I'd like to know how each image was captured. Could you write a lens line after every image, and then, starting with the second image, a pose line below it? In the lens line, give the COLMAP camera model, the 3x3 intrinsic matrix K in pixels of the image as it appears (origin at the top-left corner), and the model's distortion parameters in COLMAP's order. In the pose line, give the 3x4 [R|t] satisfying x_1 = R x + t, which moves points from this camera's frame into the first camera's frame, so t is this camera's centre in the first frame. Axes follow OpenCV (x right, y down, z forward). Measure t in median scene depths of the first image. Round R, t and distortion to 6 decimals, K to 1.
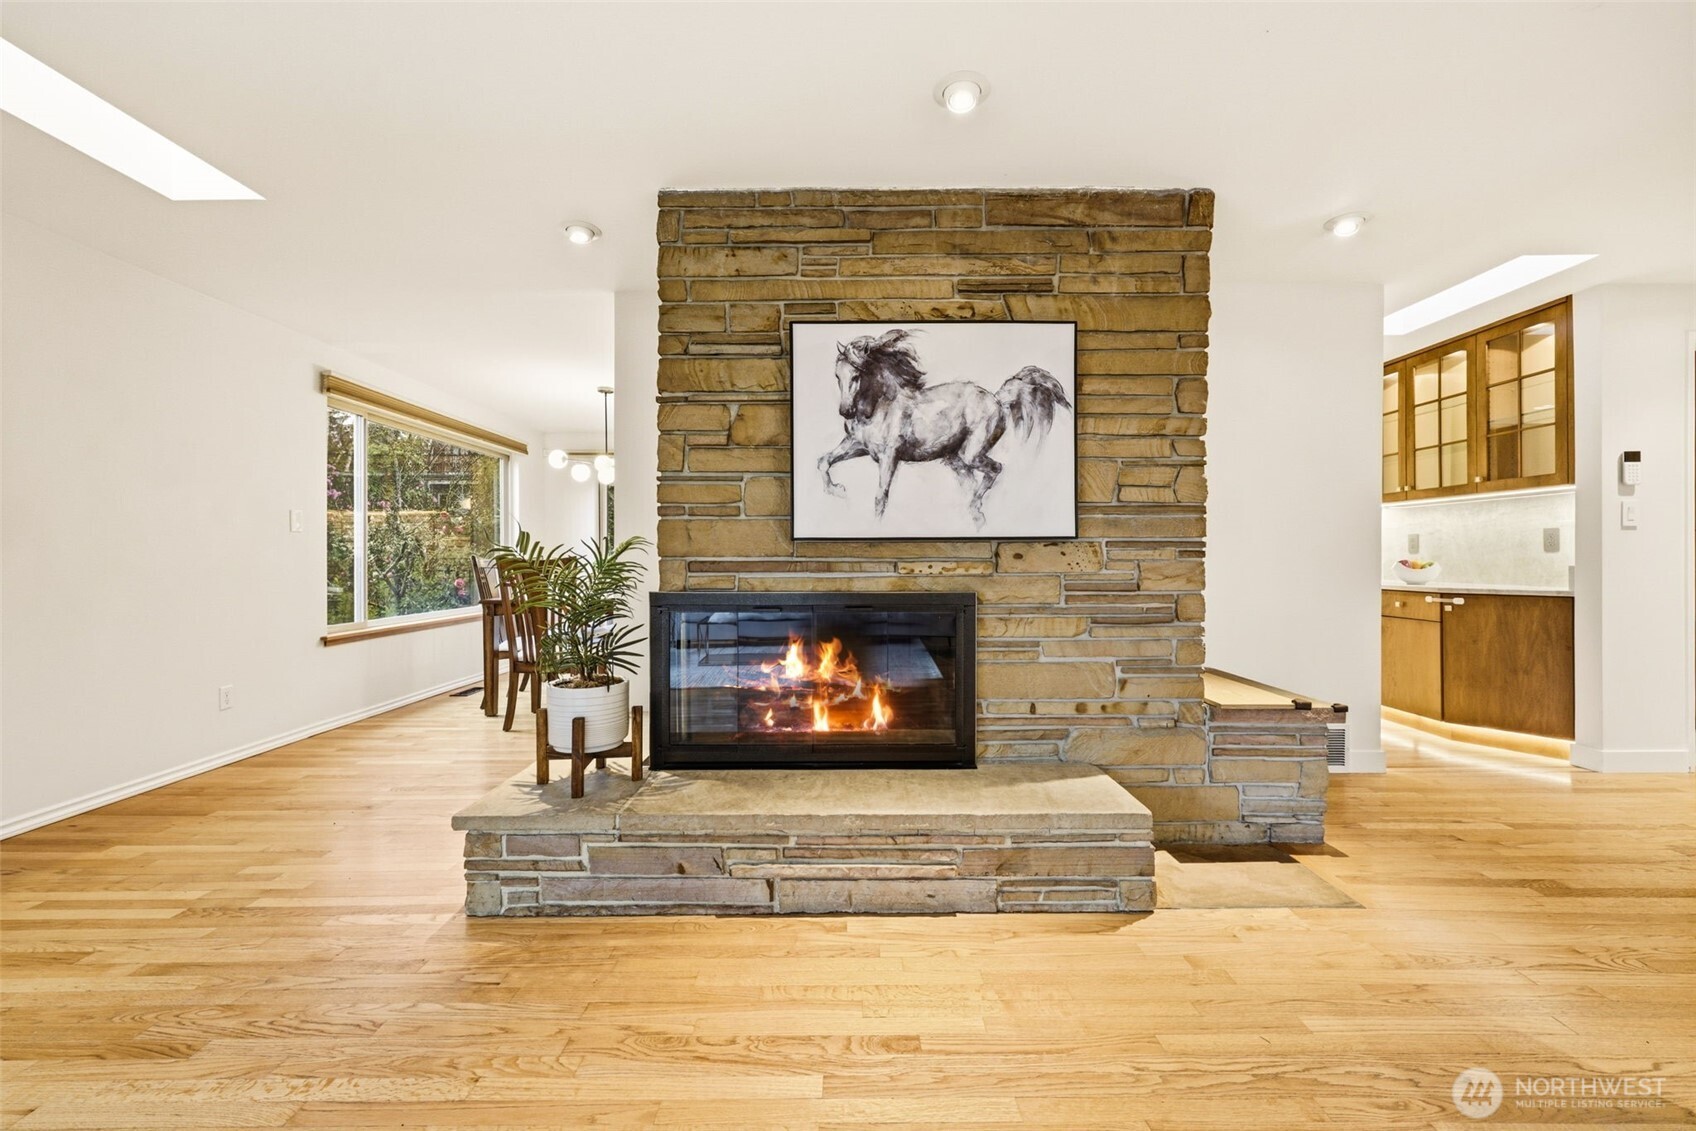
lens RADIAL K [[642.1, 0, 848.0], [0, 642.1, 565.5], [0, 0, 1]] dist [0.001698, 0.000492]
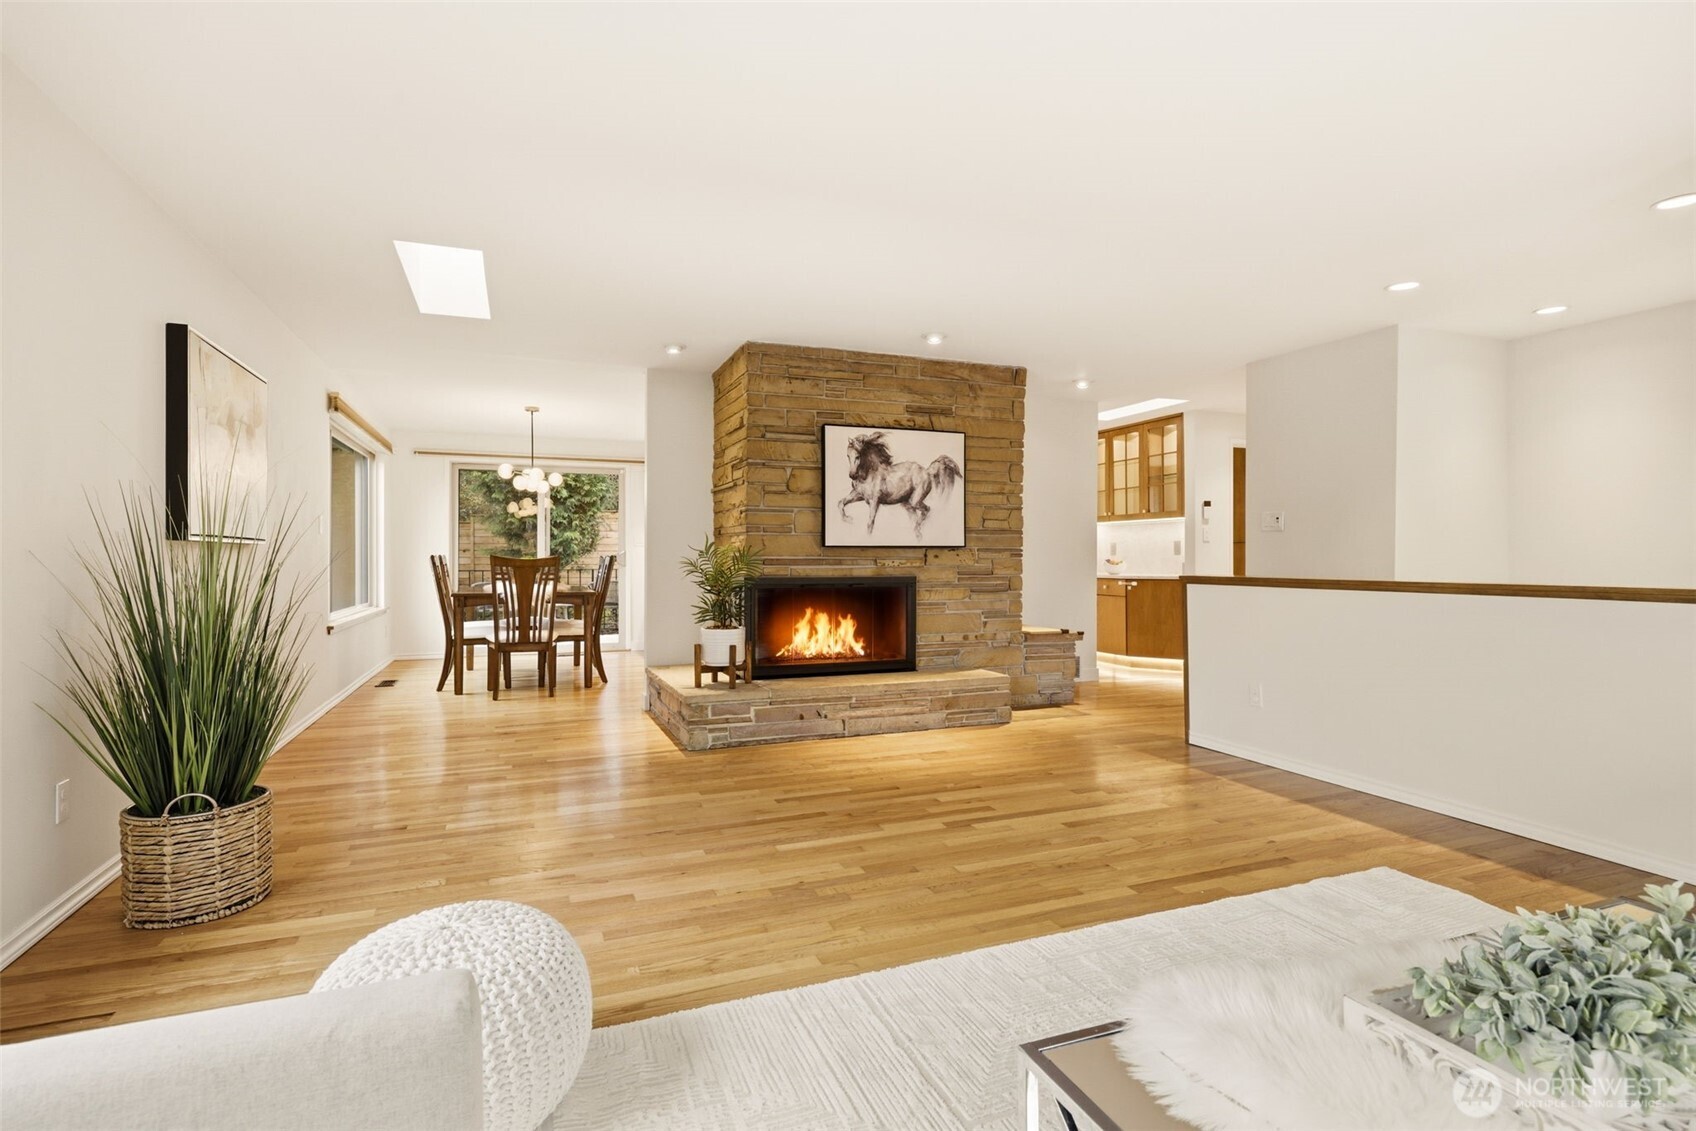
lens RADIAL K [[642.1, 0, 848.0], [0, 642.1, 565.5], [0, 0, 1]] dist [0.001698, 0.000492]
pose [[0.947684, -0.002044, 0.319203, -0.569396], [0.001635, 0.999997, 0.001549, 0.008582], [-0.319205, -0.000946, 0.947685, -0.676306]]
